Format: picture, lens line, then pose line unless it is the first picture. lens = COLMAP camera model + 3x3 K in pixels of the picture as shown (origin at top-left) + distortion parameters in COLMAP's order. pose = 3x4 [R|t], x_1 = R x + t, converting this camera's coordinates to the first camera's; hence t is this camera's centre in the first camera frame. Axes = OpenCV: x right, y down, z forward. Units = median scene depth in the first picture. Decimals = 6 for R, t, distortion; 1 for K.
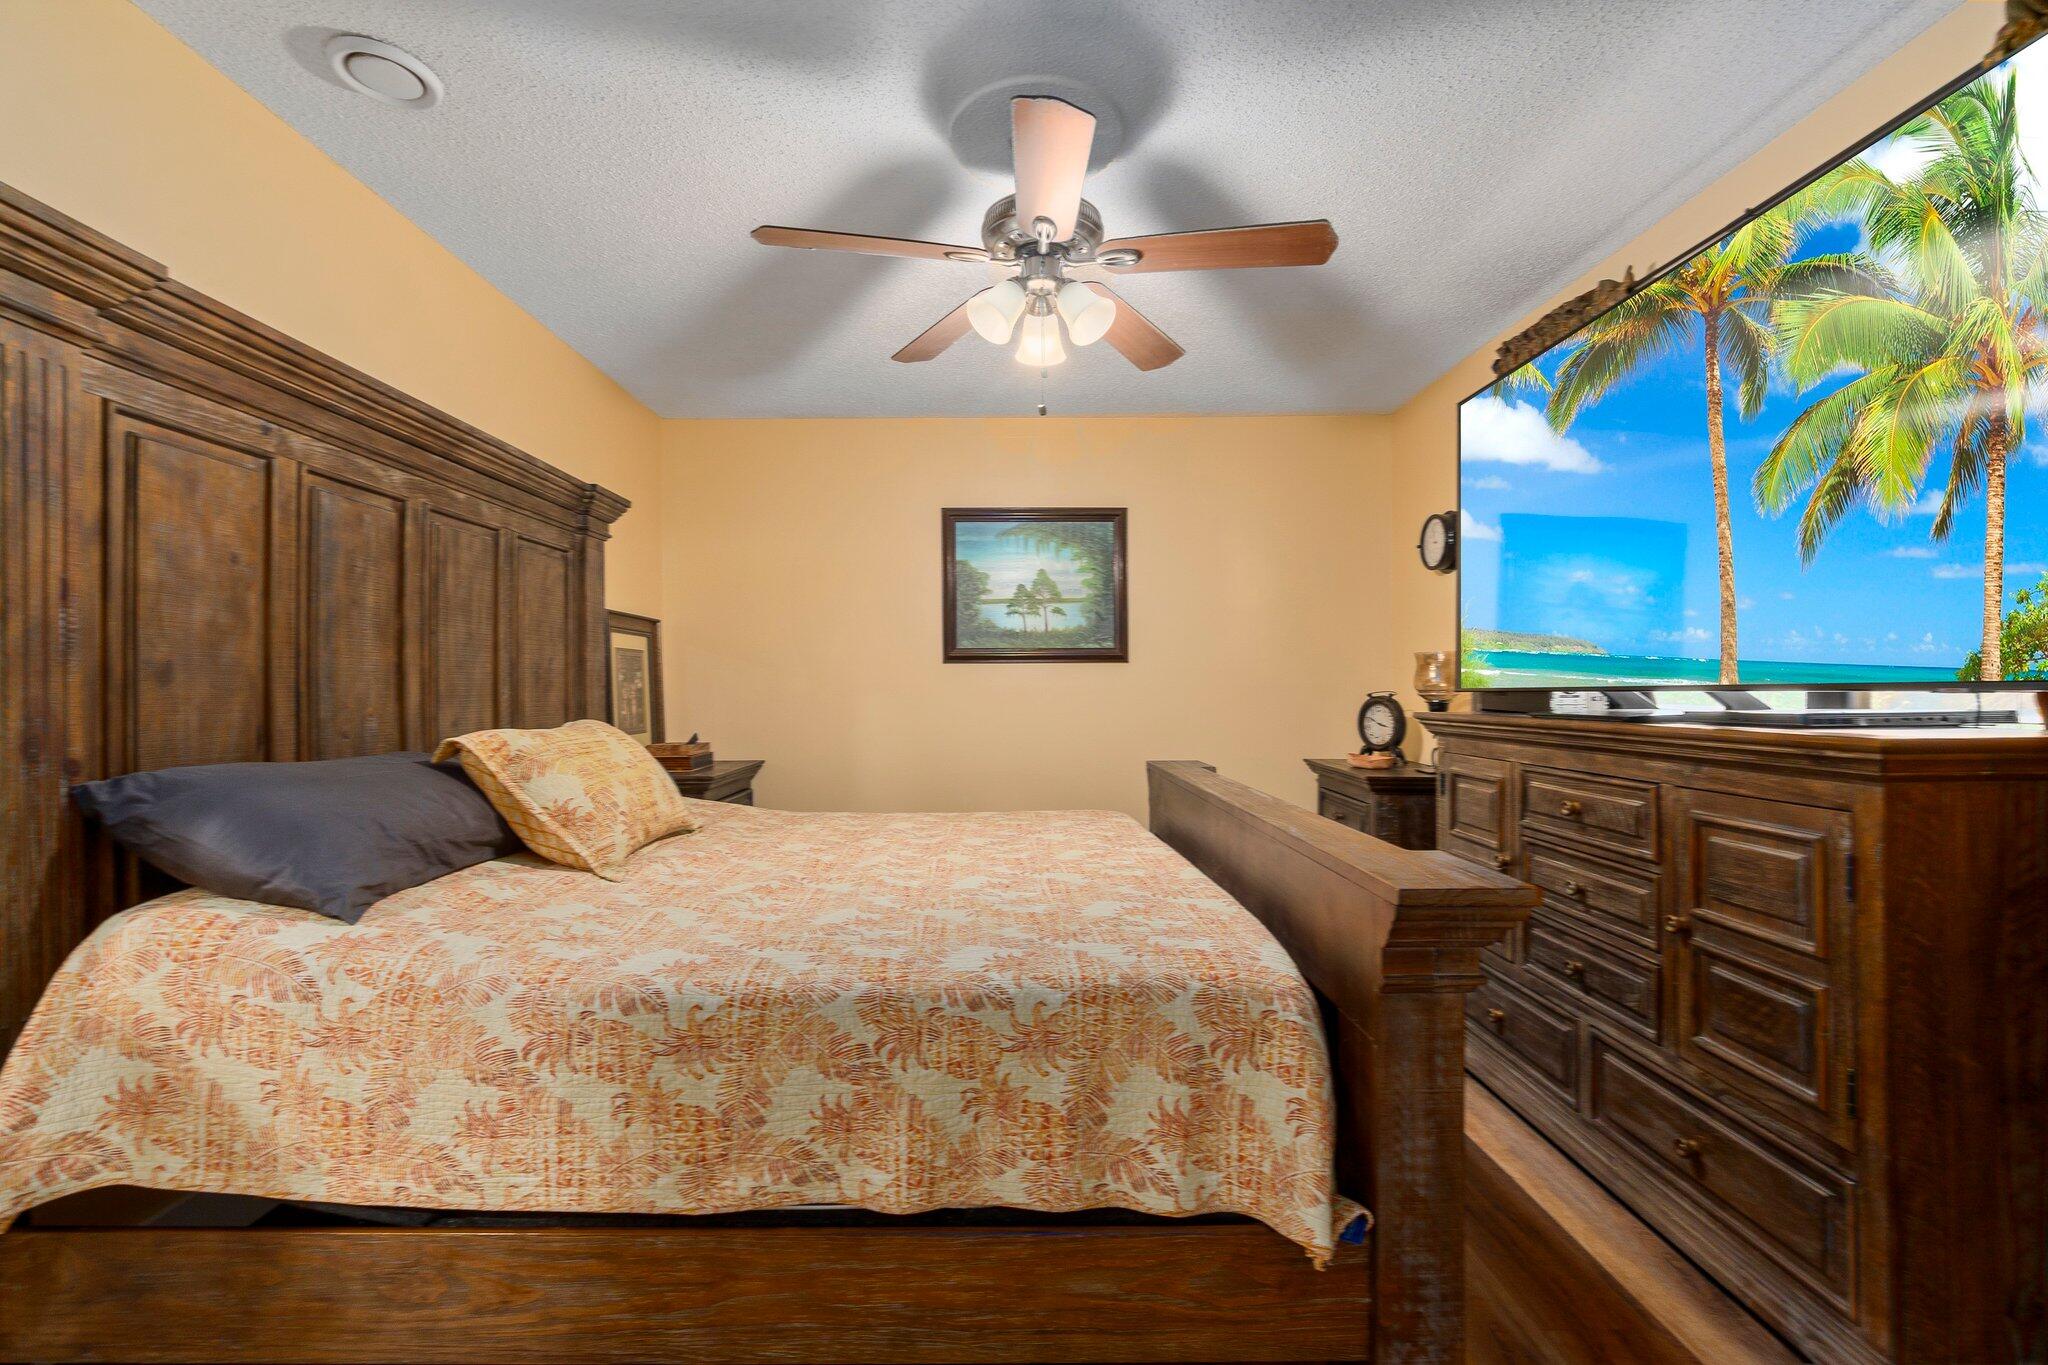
lens RADIAL K [[881.4, 0, 1019.9], [0, 881.4, 695.9], [0, 0, 1]] dist [-0.004180, -0.000089]
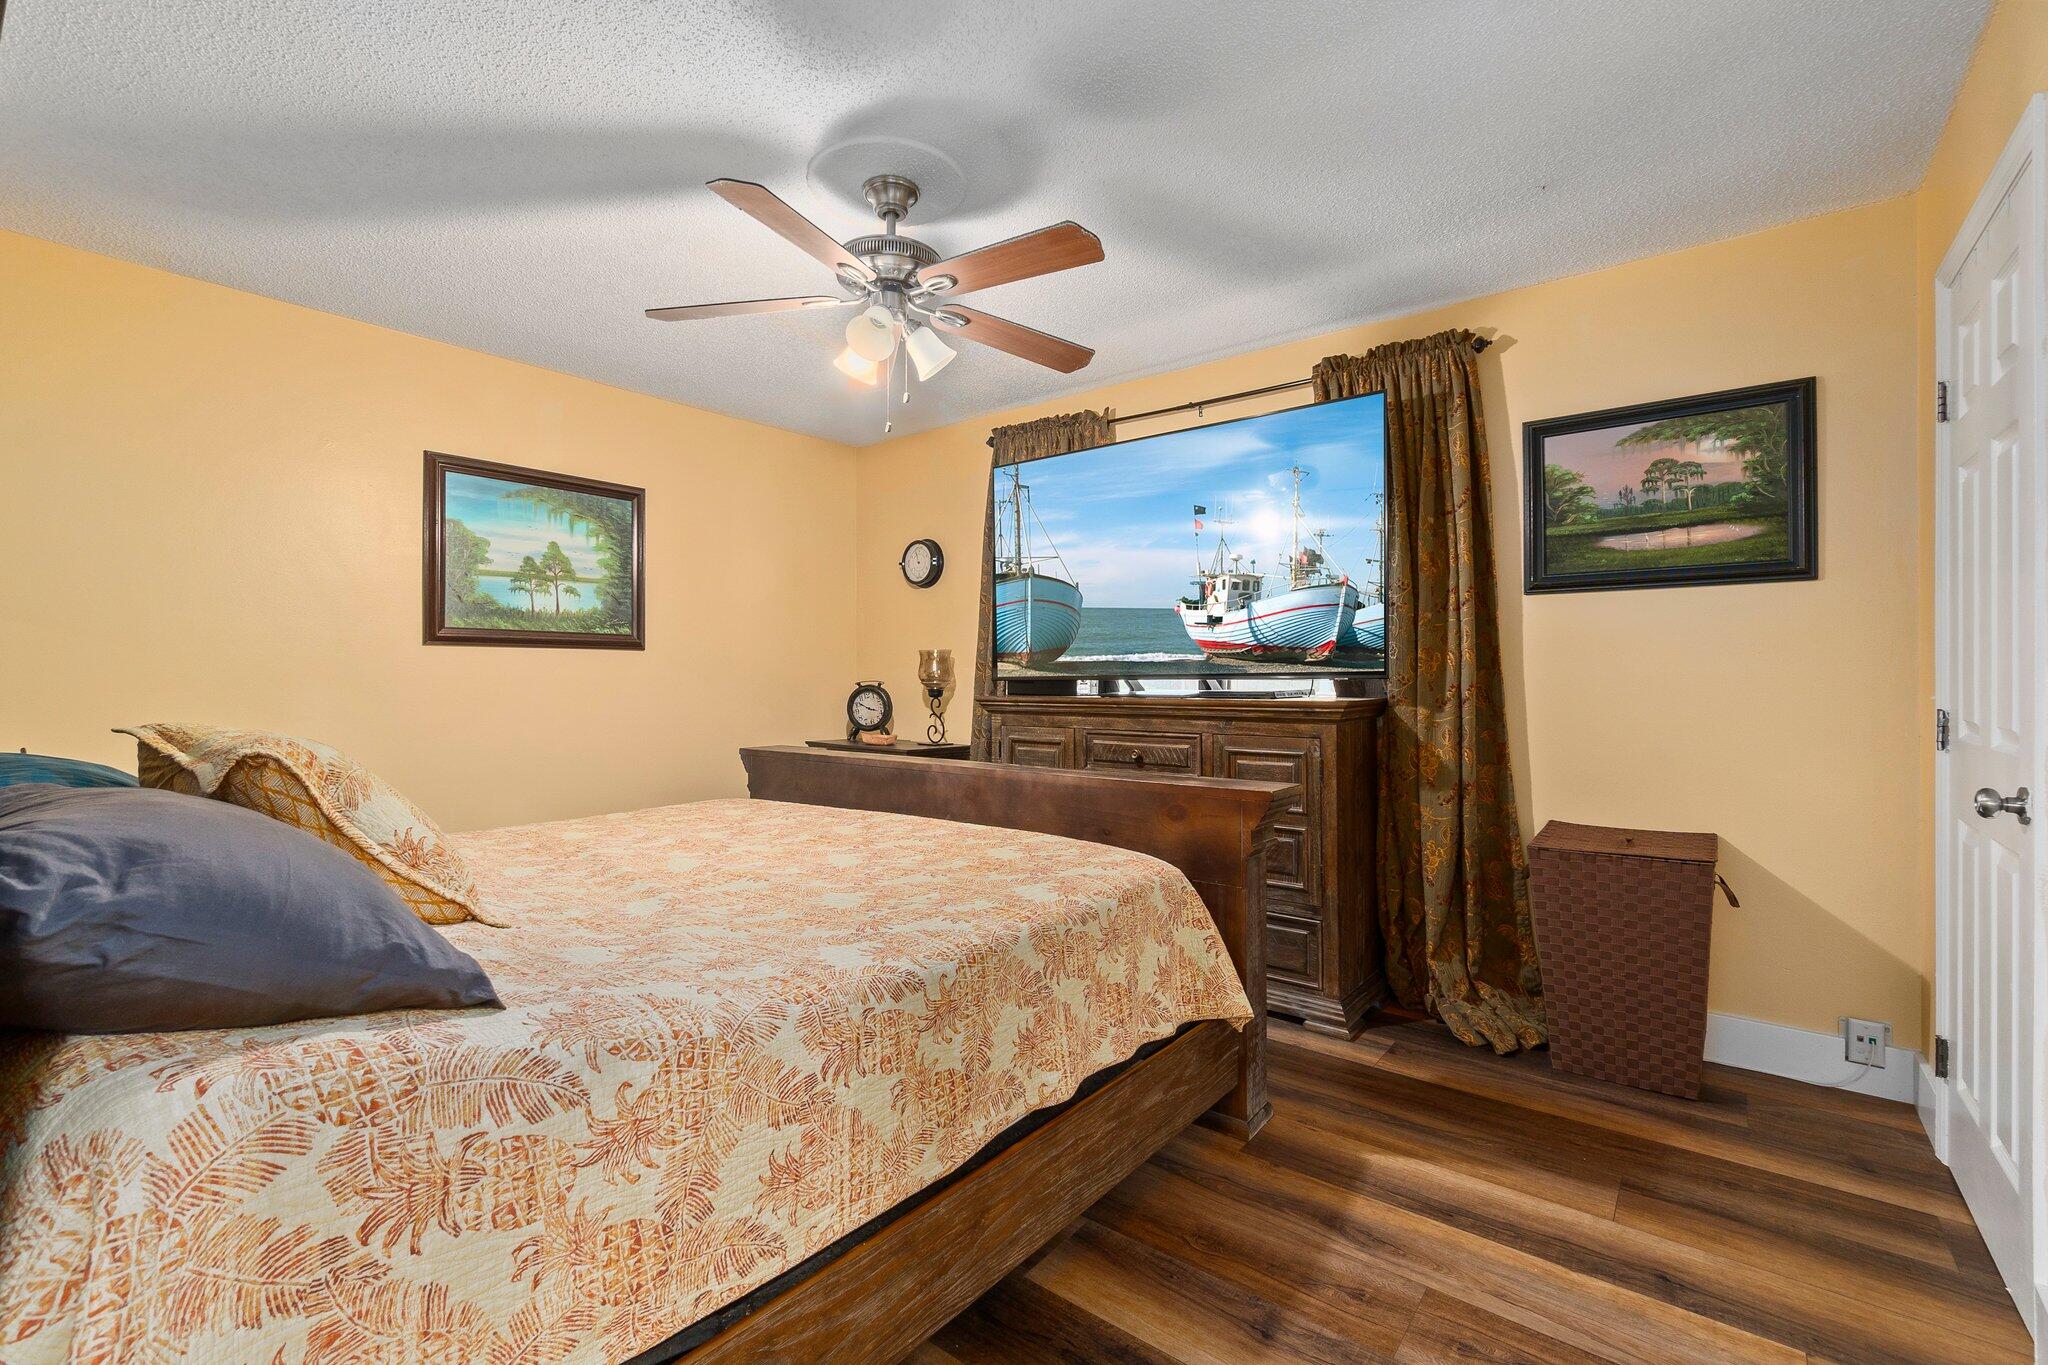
lens RADIAL K [[881.4, 0, 1016.8], [0, 881.4, 671.1], [0, 0, 1]] dist [-0.004180, -0.000089]
pose [[0.632856, 0.009803, 0.774208, -1.122454], [0.004438, 0.999858, -0.016287, 0.006139], [-0.774257, 0.013743, 0.632722, 0.258420]]
